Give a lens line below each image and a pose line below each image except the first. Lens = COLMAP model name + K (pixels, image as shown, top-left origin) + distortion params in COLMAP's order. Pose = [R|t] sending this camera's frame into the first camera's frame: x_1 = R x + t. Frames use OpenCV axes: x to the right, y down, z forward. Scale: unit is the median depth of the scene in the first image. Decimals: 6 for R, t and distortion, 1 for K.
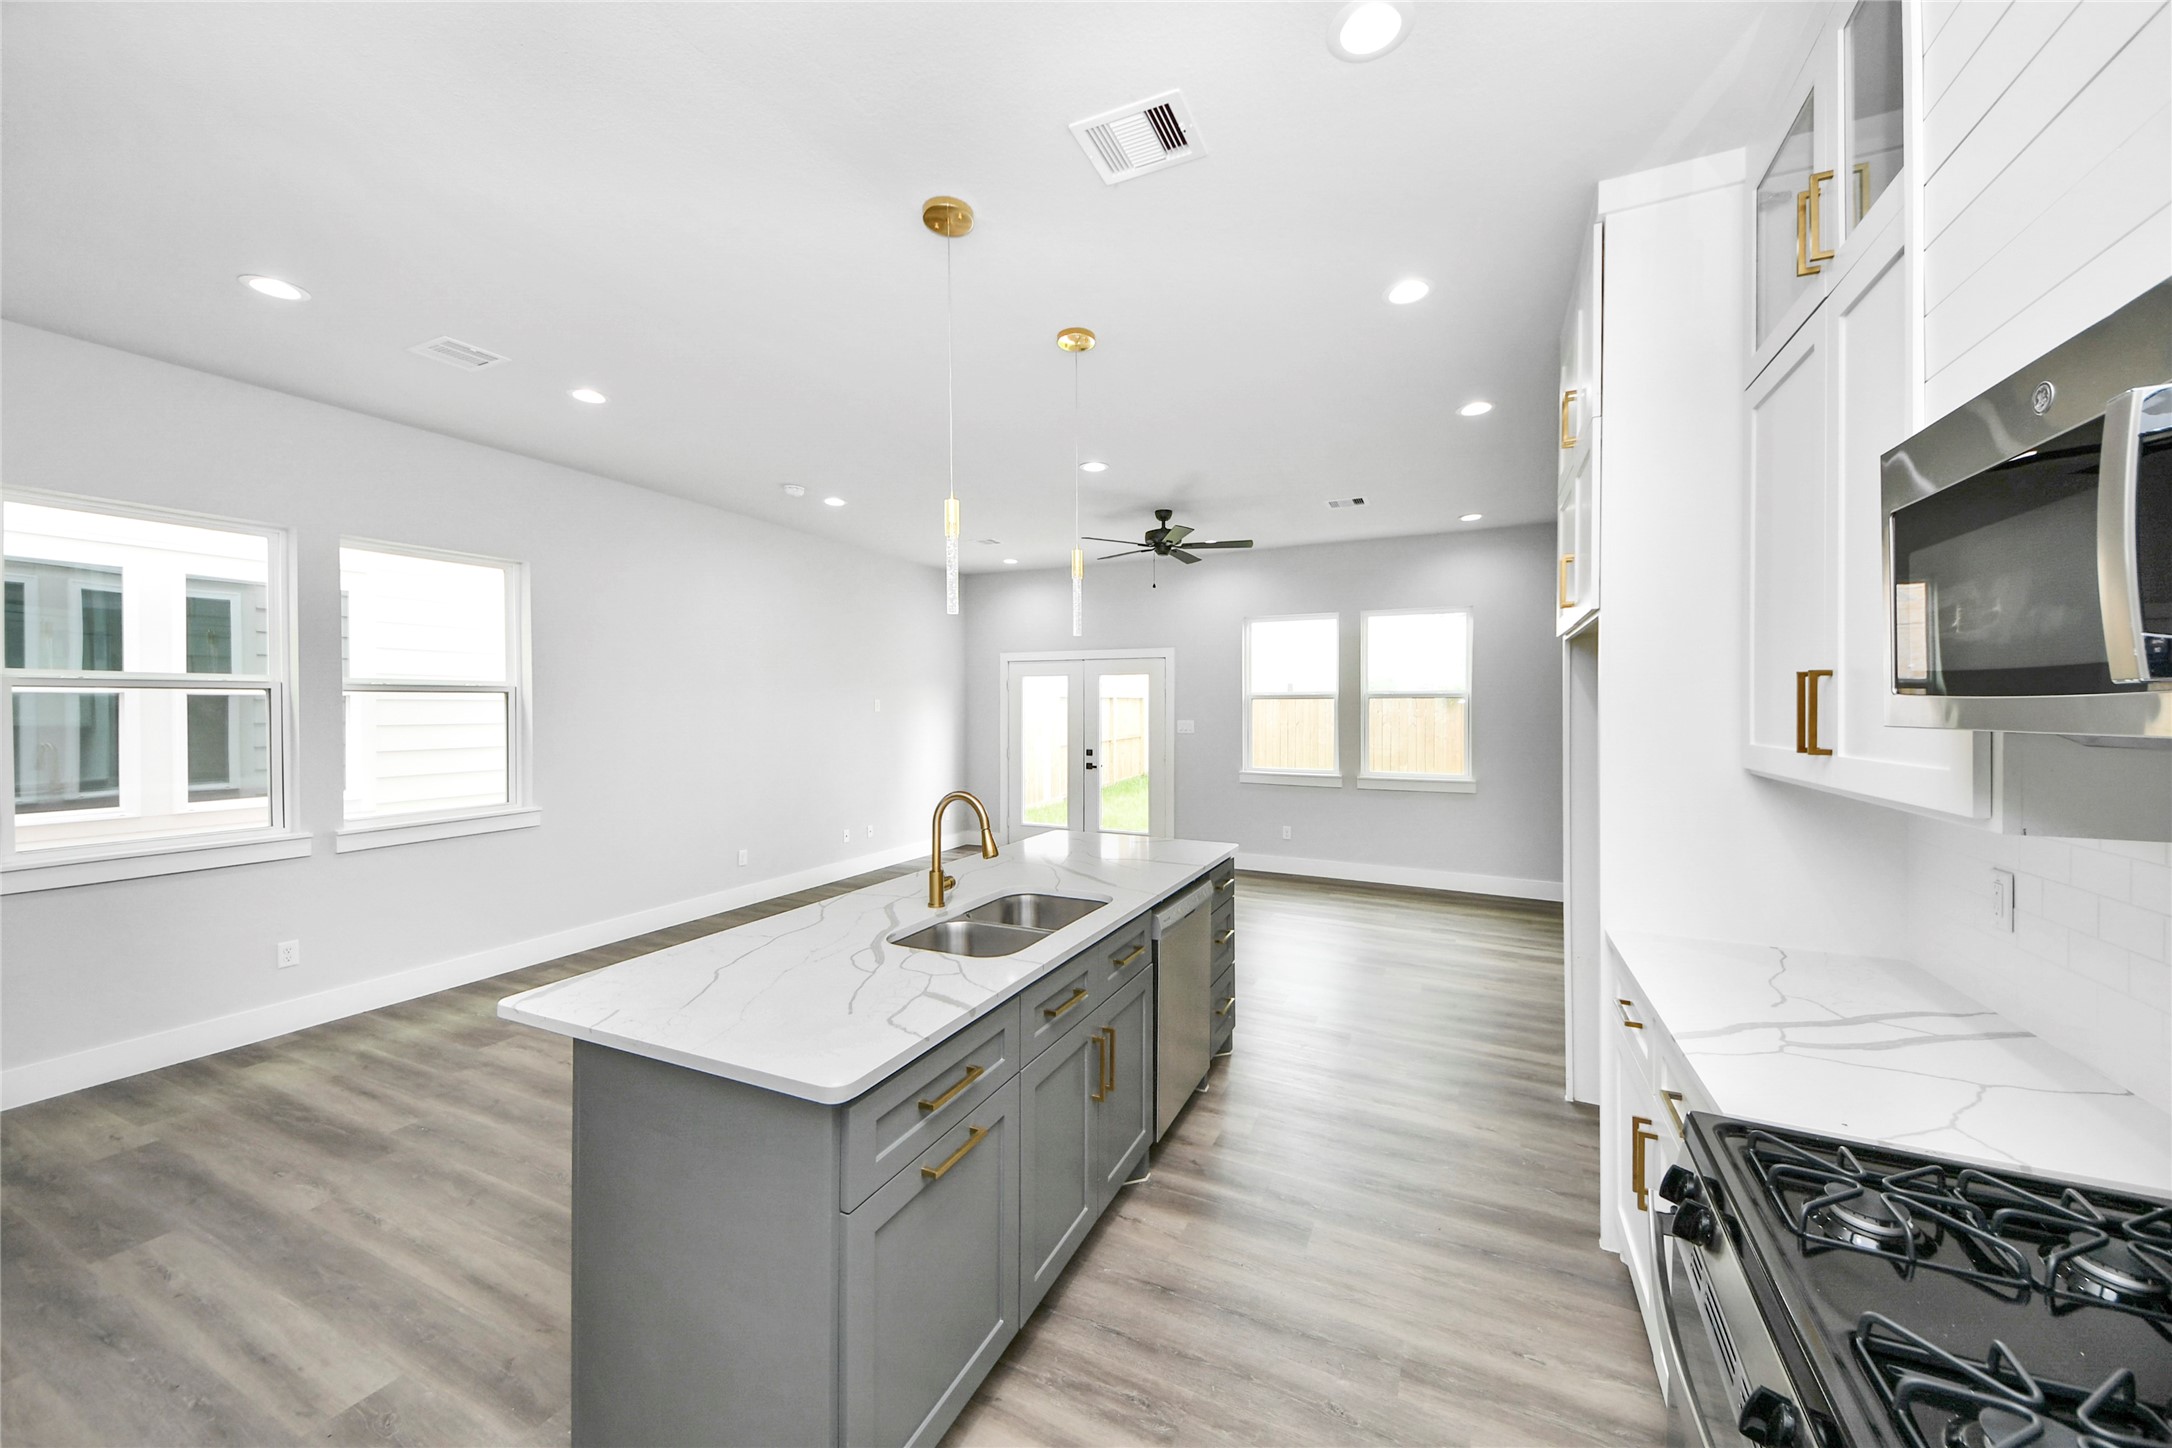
lens RADIAL K [[784.8, 0, 1079.6], [0, 784.8, 708.0], [0, 0, 1]] dist [0.014302, -0.006476]
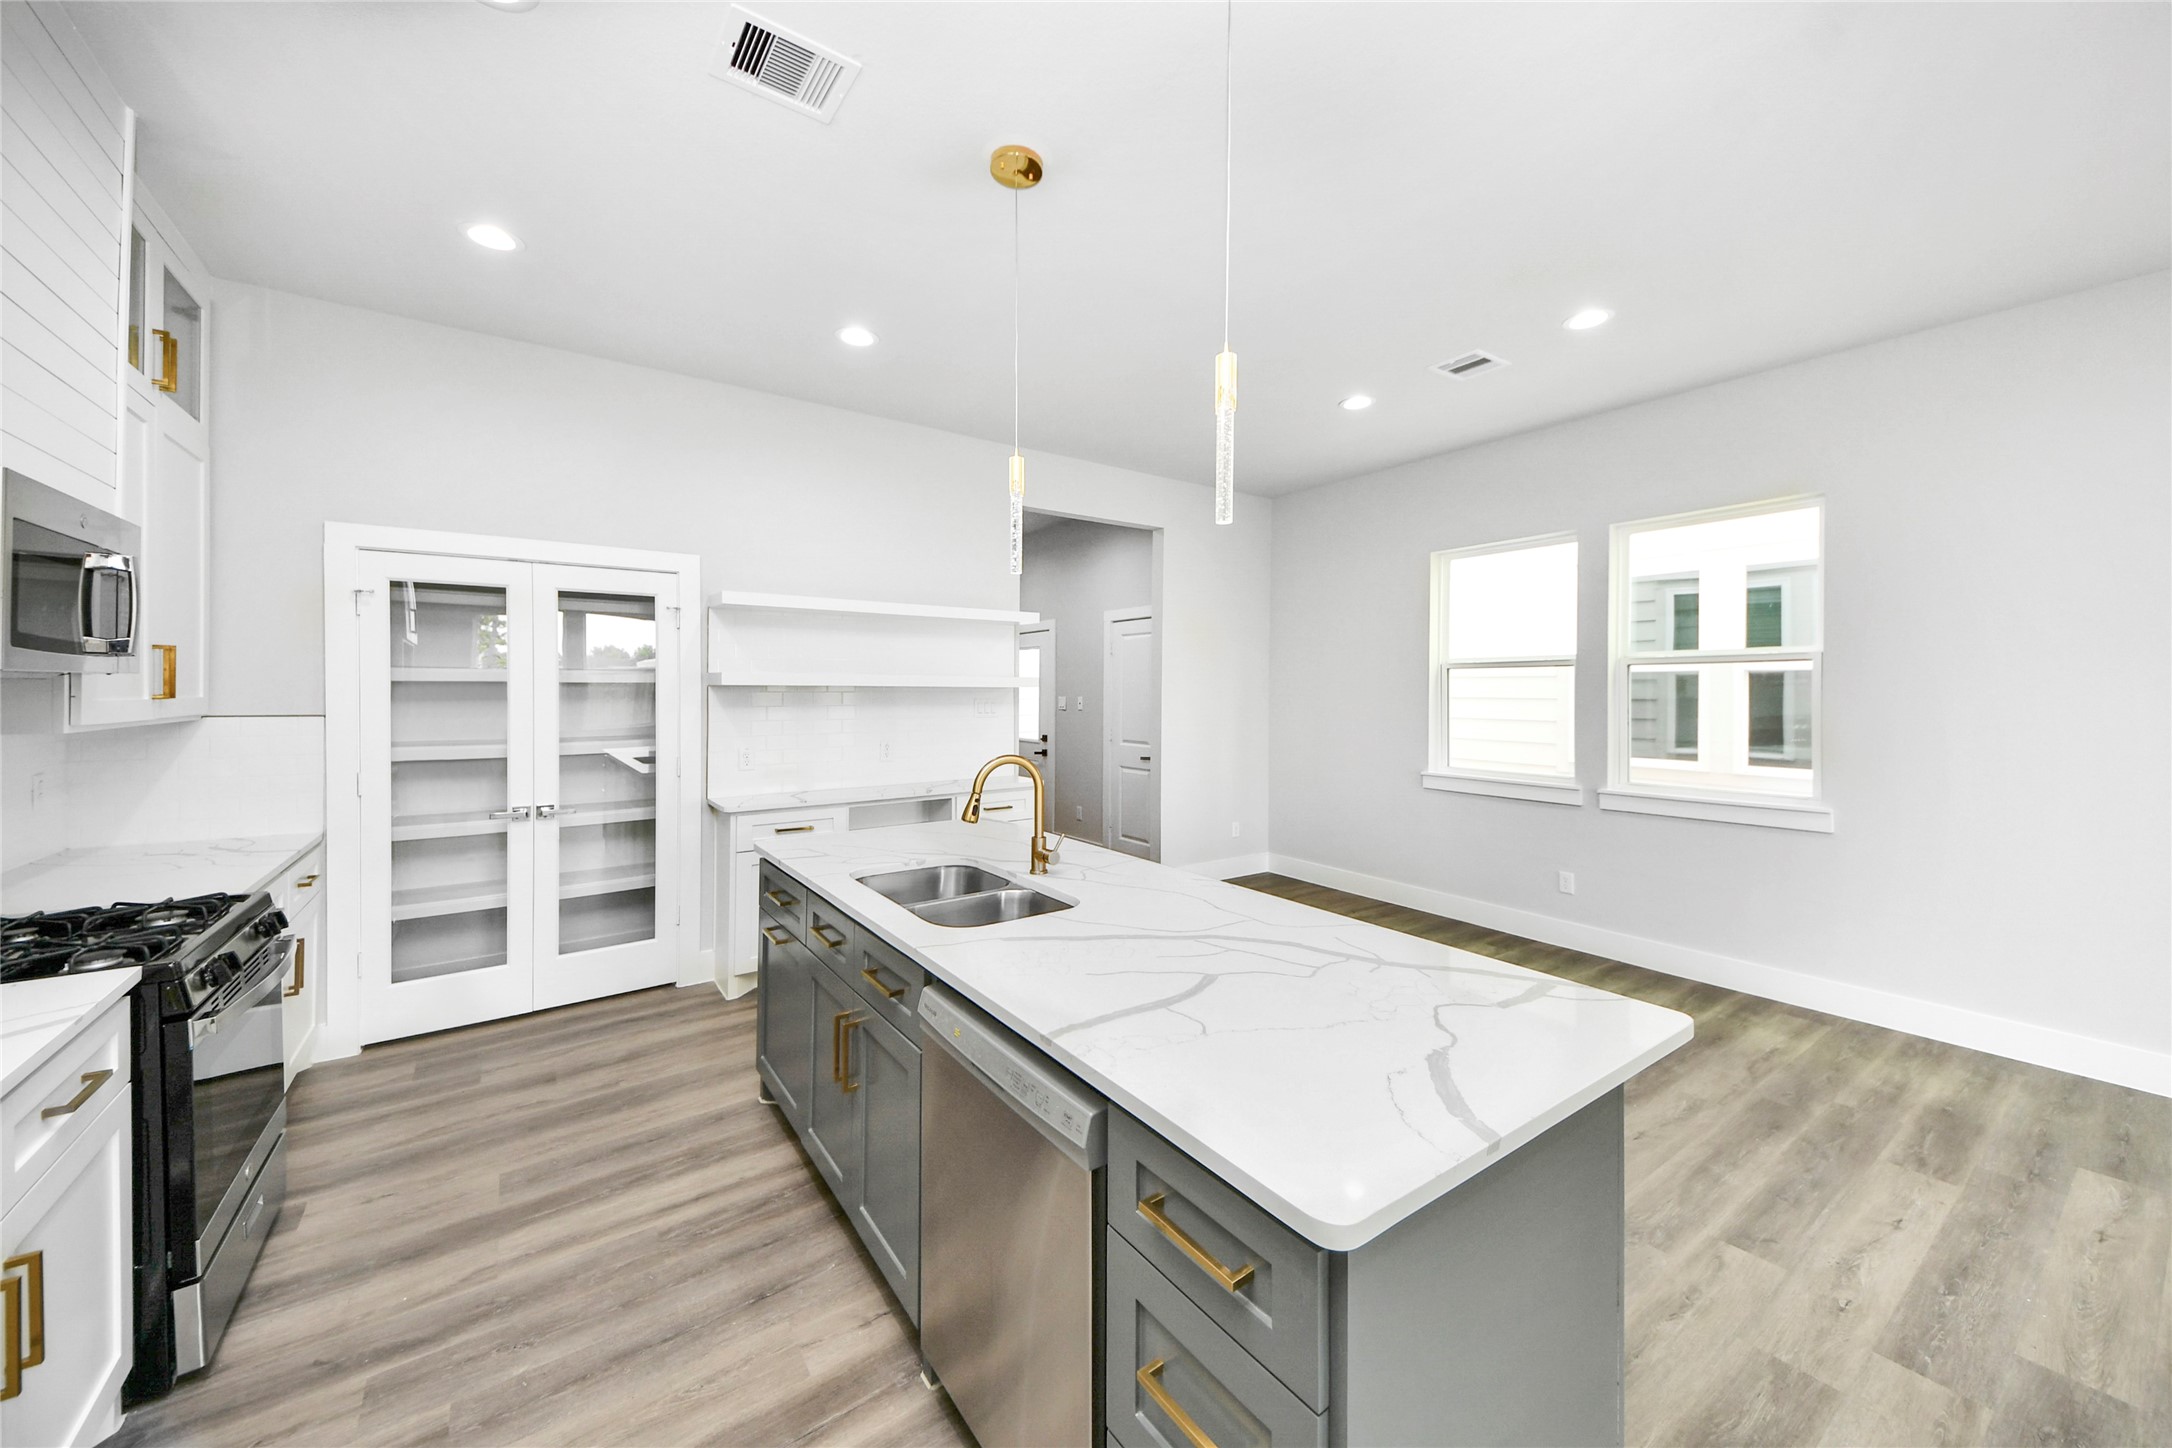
lens RADIAL K [[784.8, 0, 1084.8], [0, 784.8, 704.4], [0, 0, 1]] dist [0.014302, -0.006476]
pose [[-0.460232, 0.014210, -0.887685, 0.295173], [-0.005529, 0.999807, 0.018872, 0.016713], [0.887782, 0.013594, -0.460064, 0.702308]]
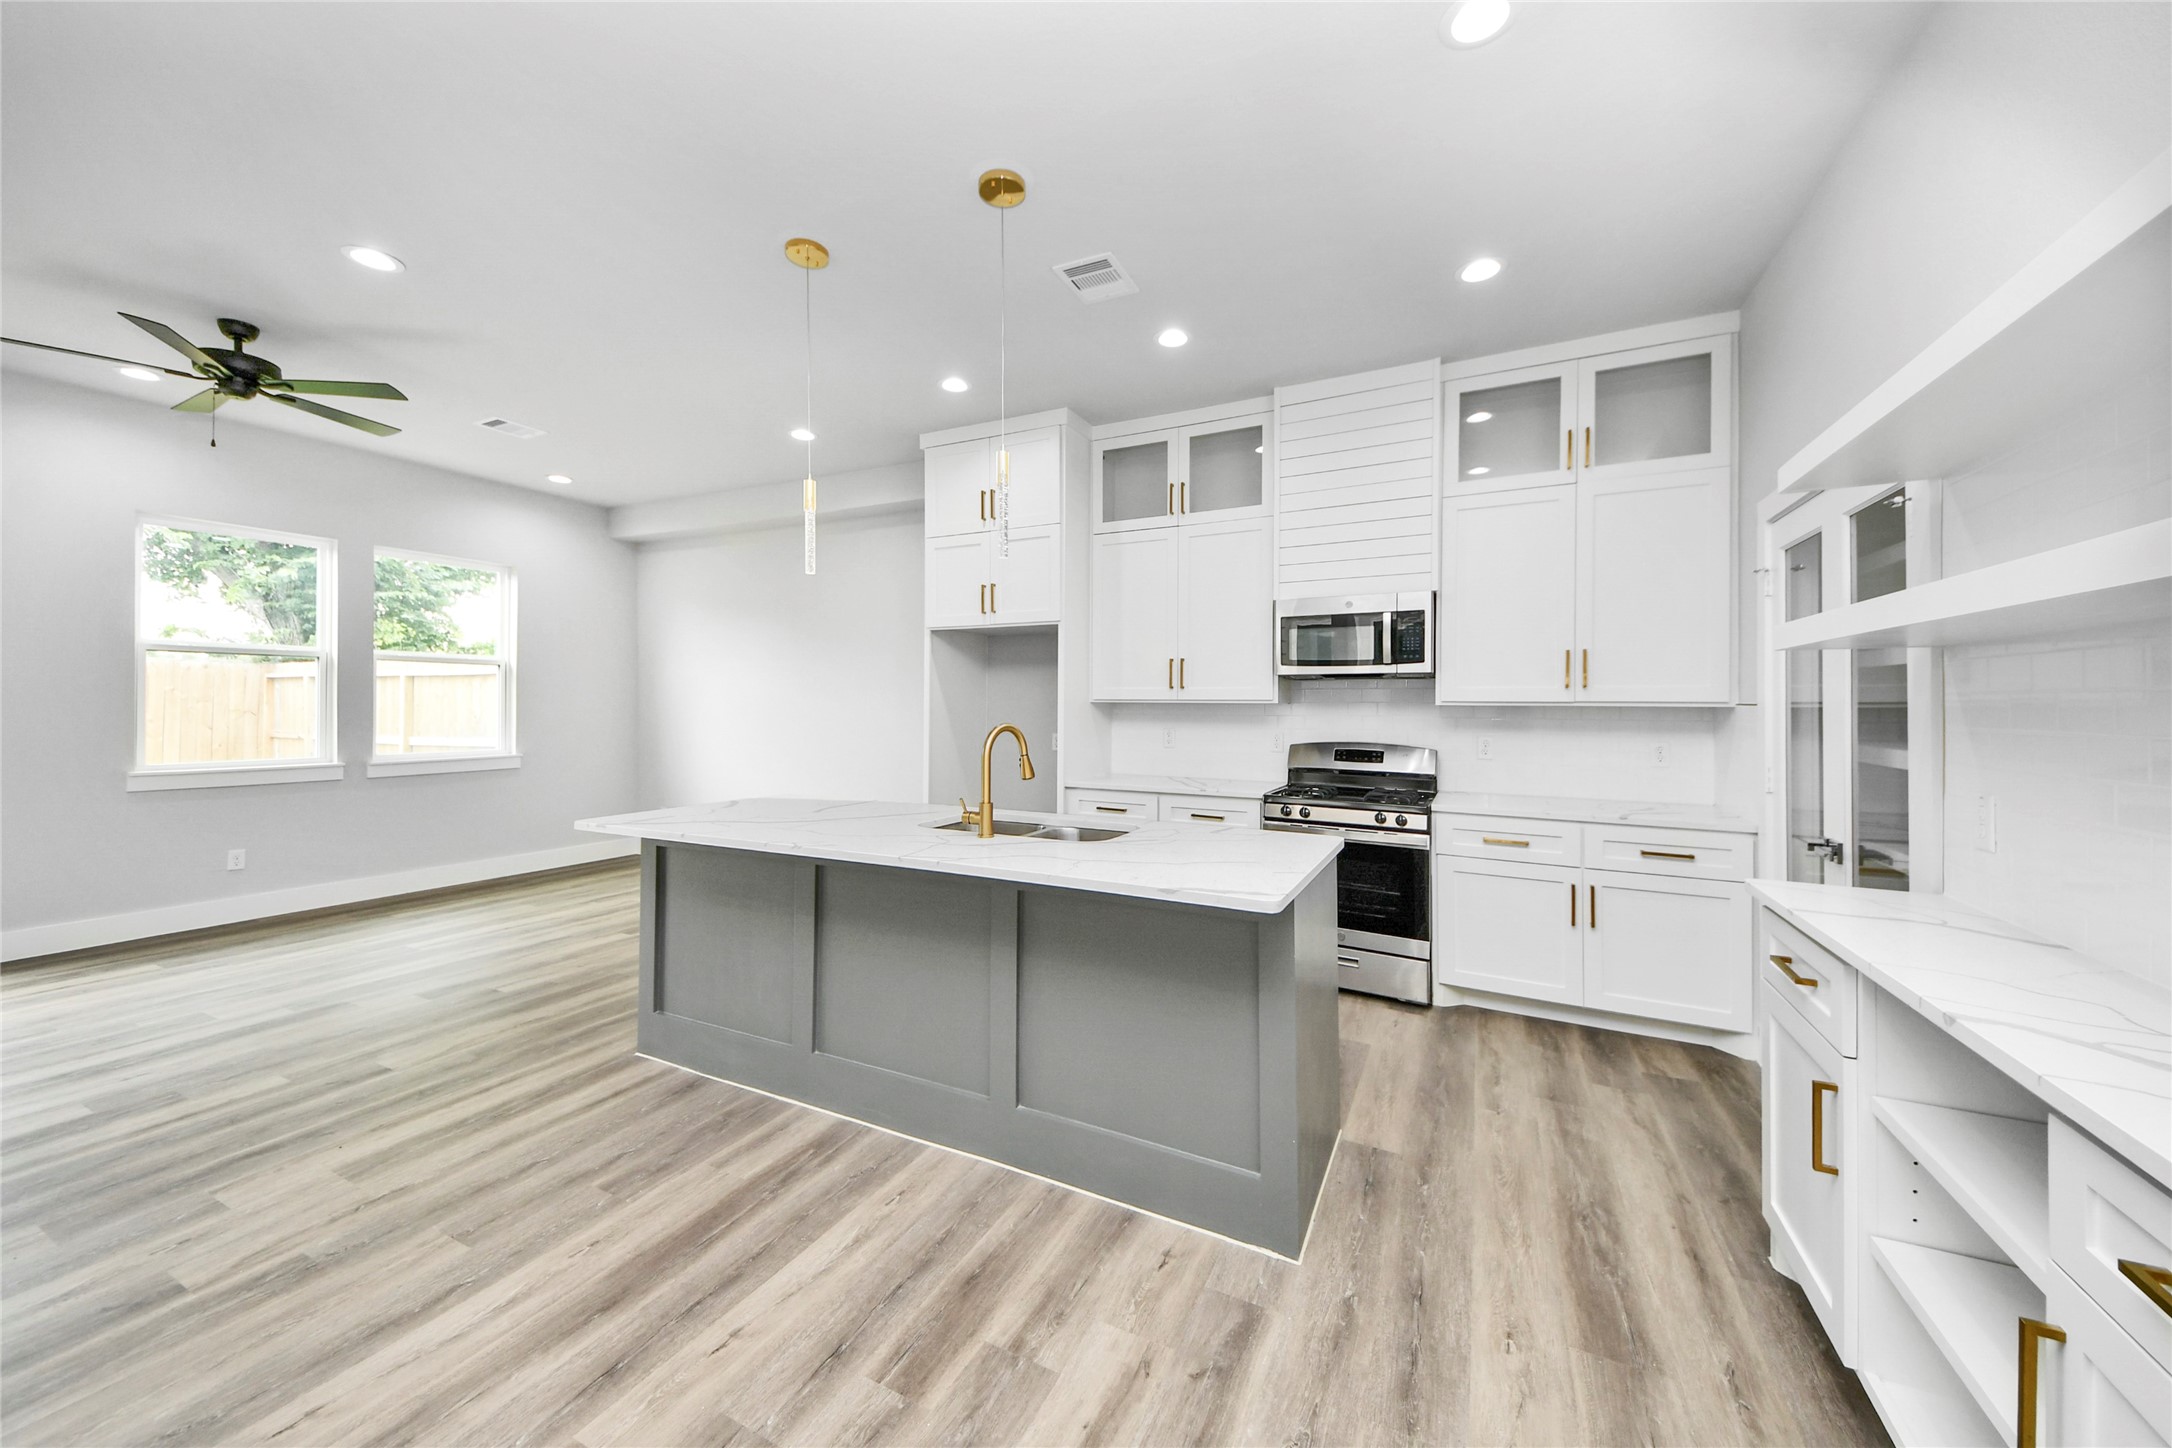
lens RADIAL K [[784.8, 0, 1099.2], [0, 784.8, 707.8], [0, 0, 1]] dist [0.014302, -0.006476]
pose [[-0.001033, -0.003659, 0.999993, -0.569682], [-0.001131, 0.999993, 0.003658, 0.042276], [-0.999999, -0.001127, -0.001037, 0.404296]]
